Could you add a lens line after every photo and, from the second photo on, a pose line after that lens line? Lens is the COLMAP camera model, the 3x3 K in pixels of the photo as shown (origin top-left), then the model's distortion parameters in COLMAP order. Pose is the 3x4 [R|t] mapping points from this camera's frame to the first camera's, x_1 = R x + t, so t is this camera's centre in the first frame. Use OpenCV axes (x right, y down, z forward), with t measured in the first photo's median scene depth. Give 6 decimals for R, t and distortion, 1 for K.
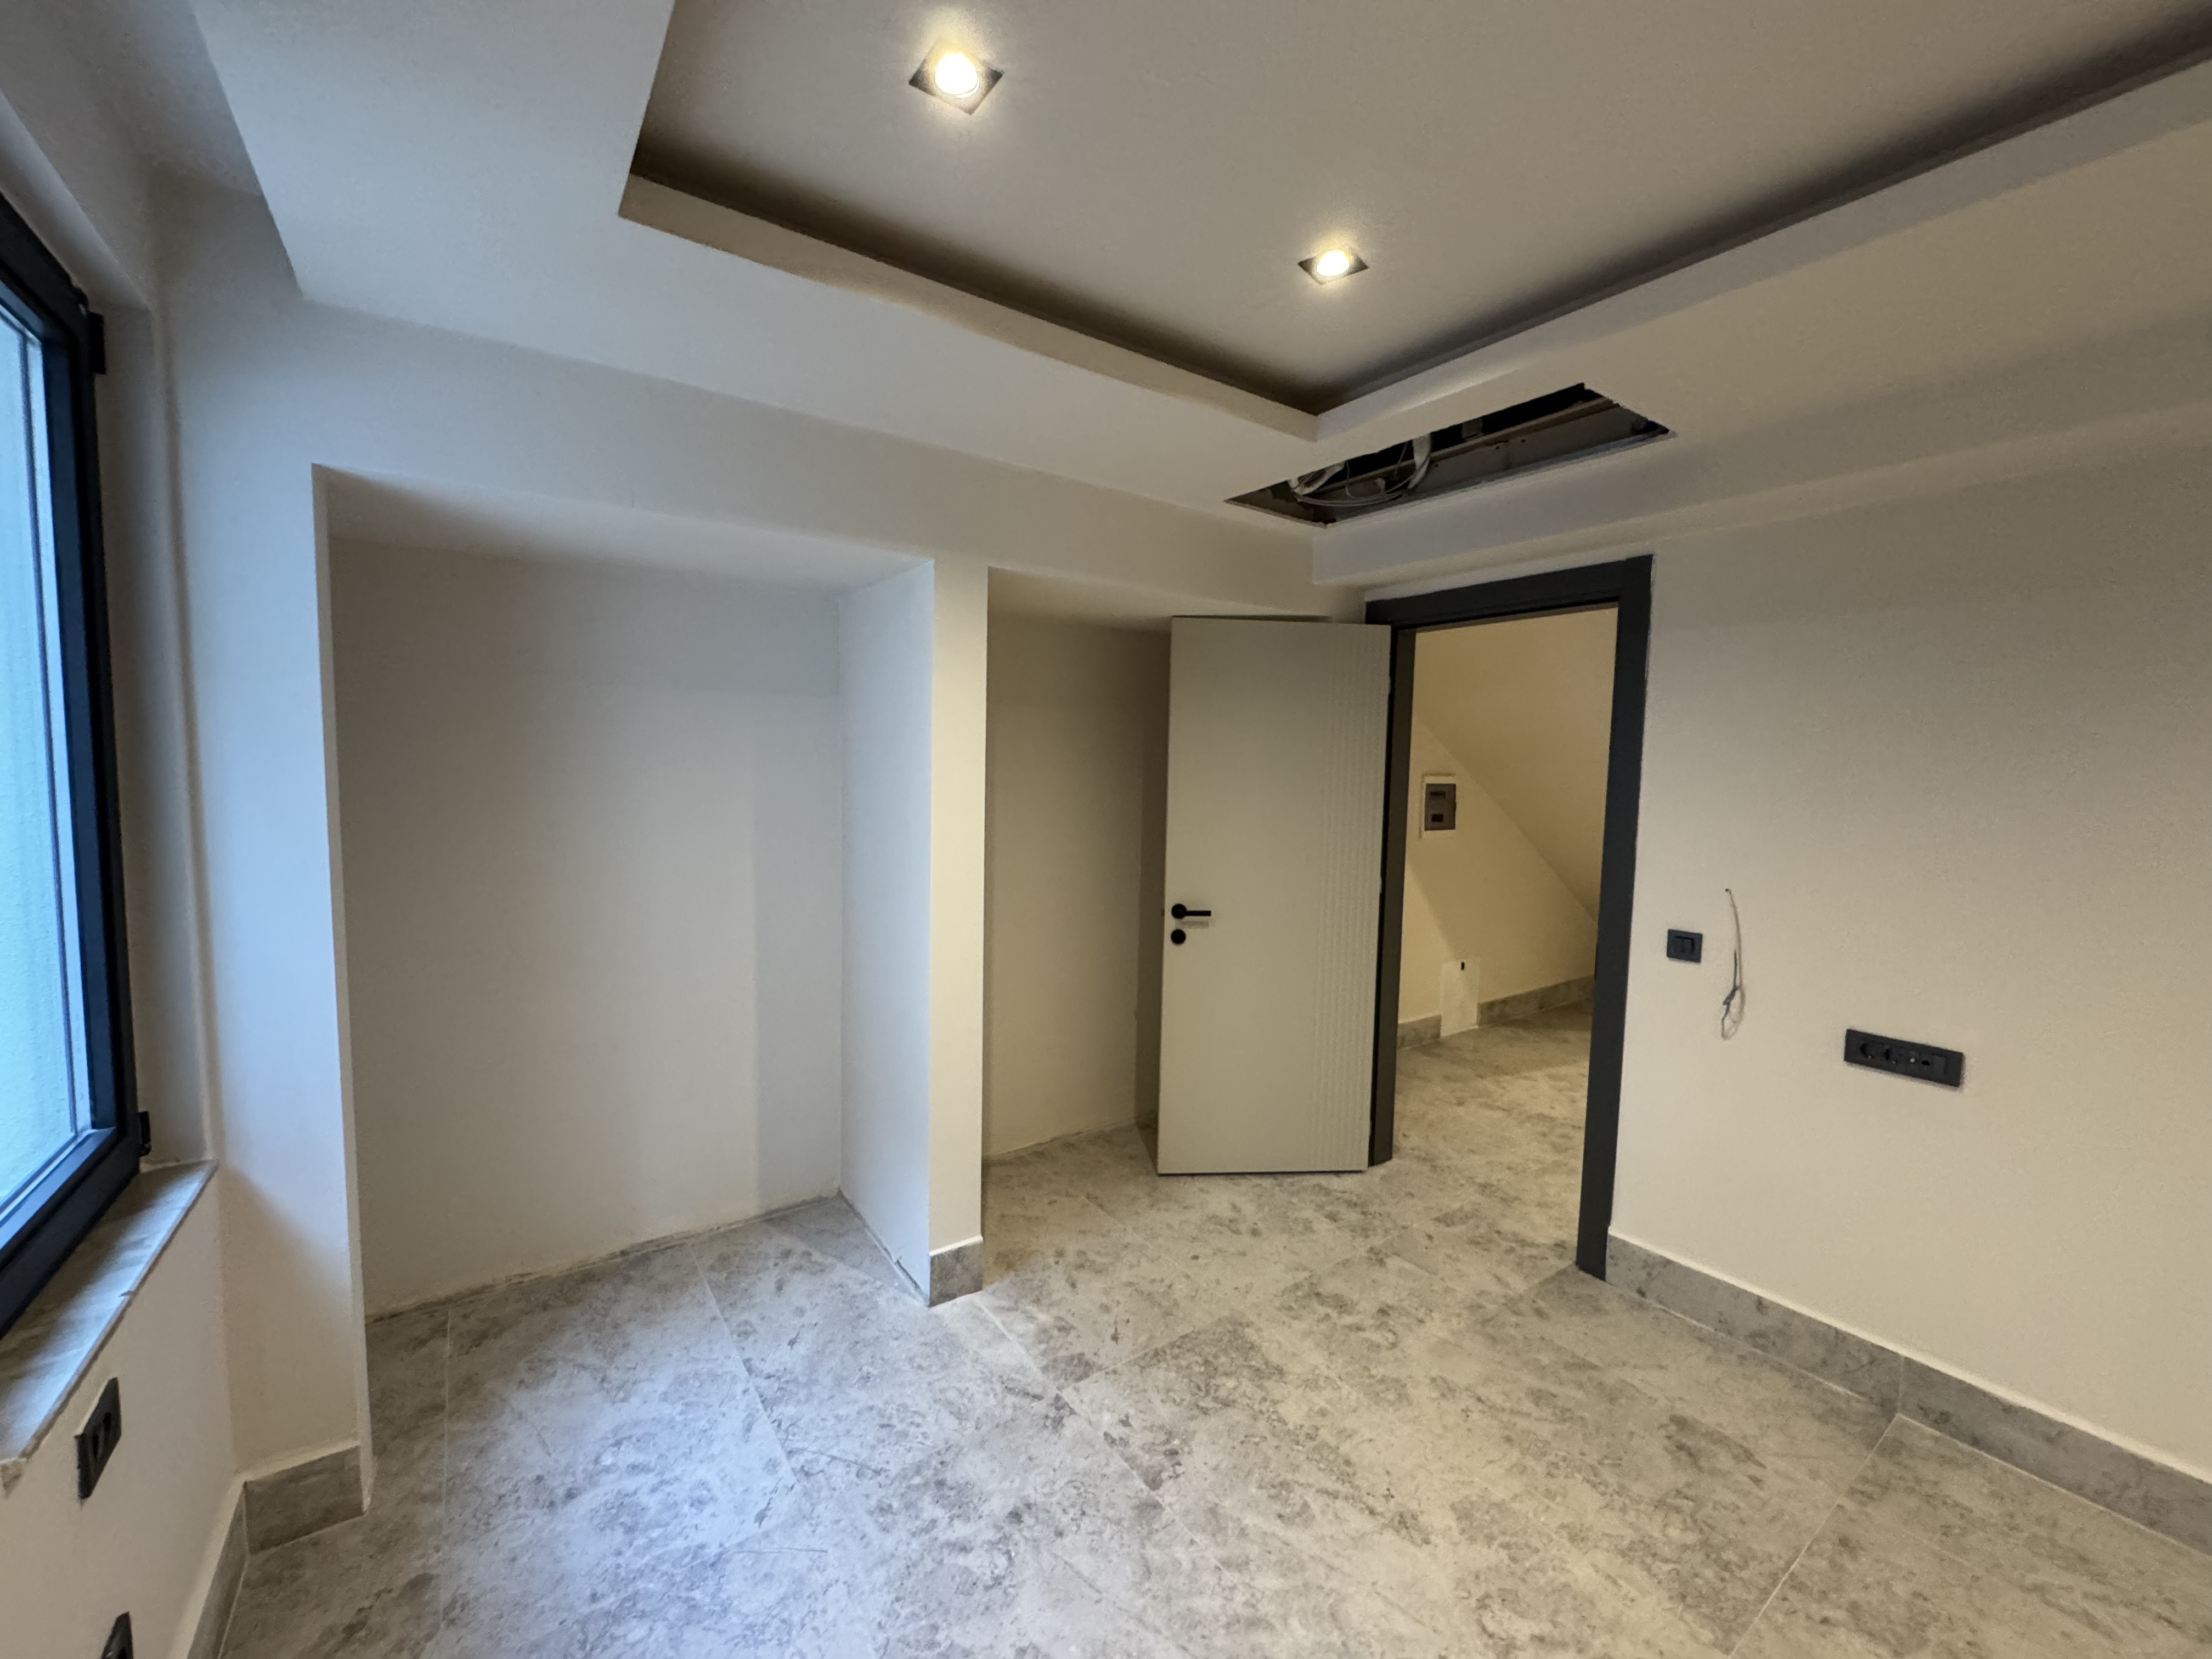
lens RADIAL K [[884.4, 0, 1111.3], [0, 884.4, 840.1], [0, 0, 1]] dist [-0.003325, -0.000050]
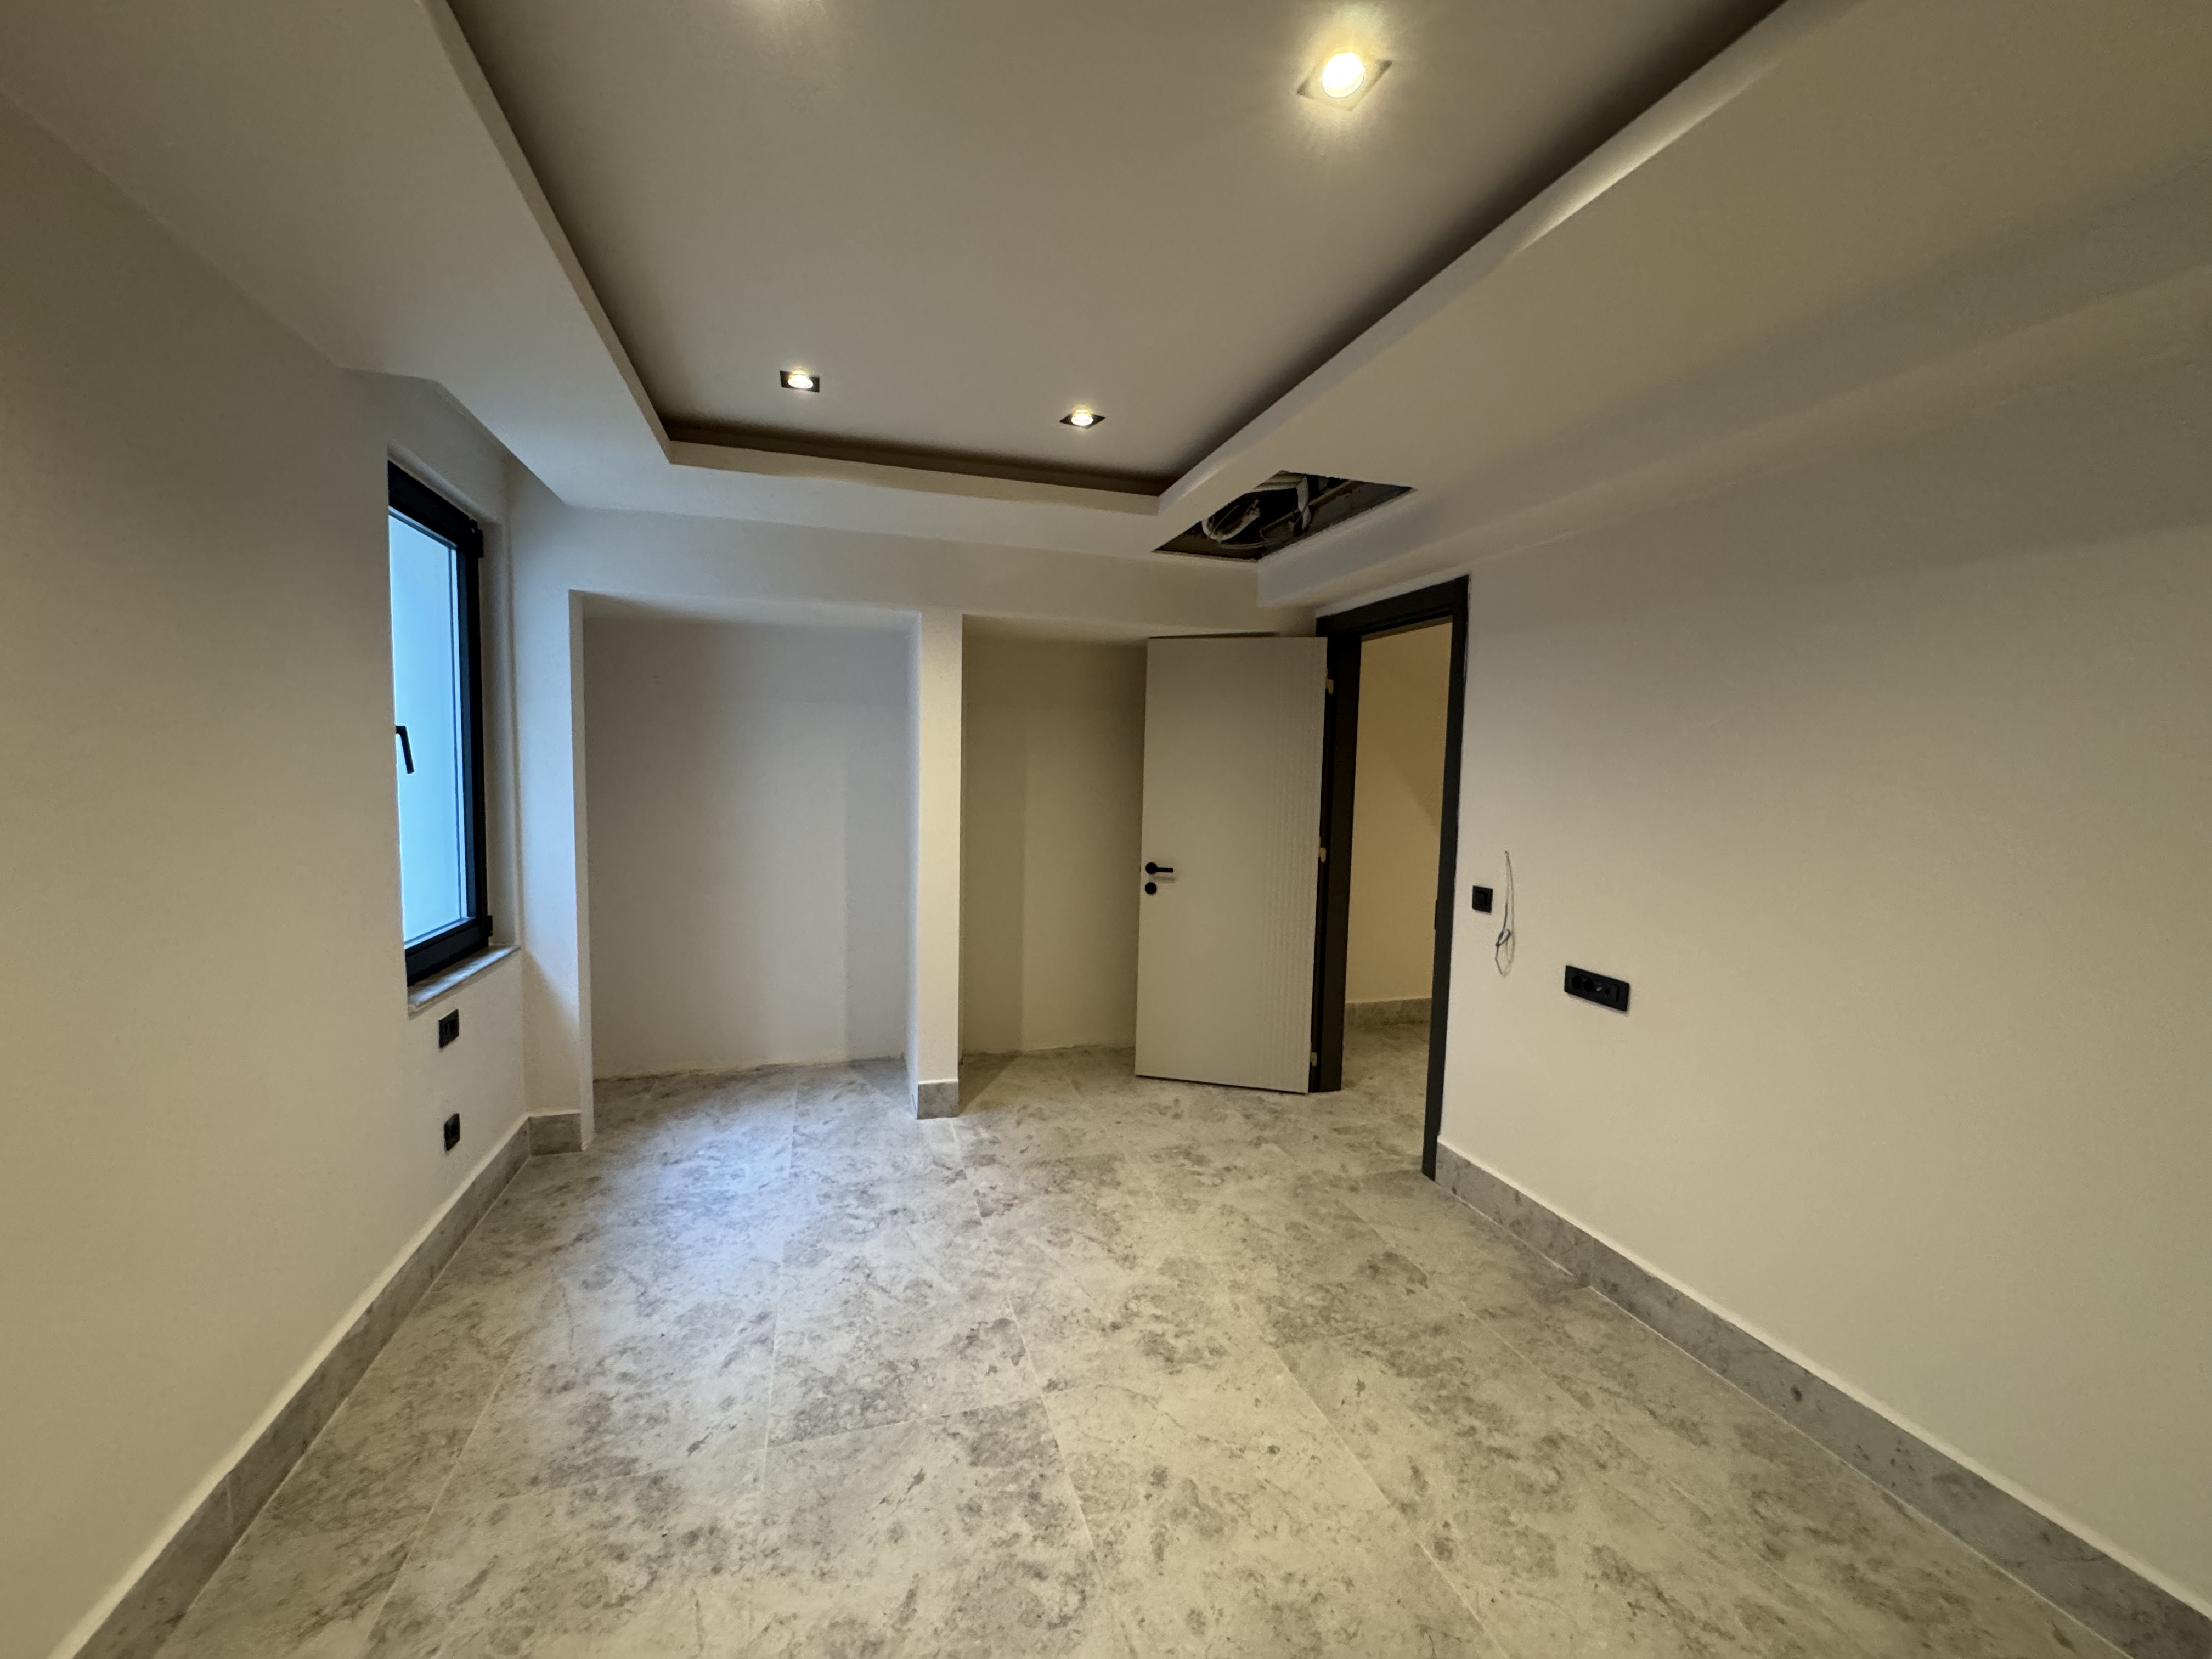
lens RADIAL K [[884.4, 0, 1111.1], [0, 884.4, 843.7], [0, 0, 1]] dist [-0.003325, -0.000050]
pose [[0.950290, 0.029637, -0.309953, 0.570023], [-0.030607, 0.999530, 0.001733, 0.061095], [0.309858, 0.007840, 0.950750, -0.317235]]
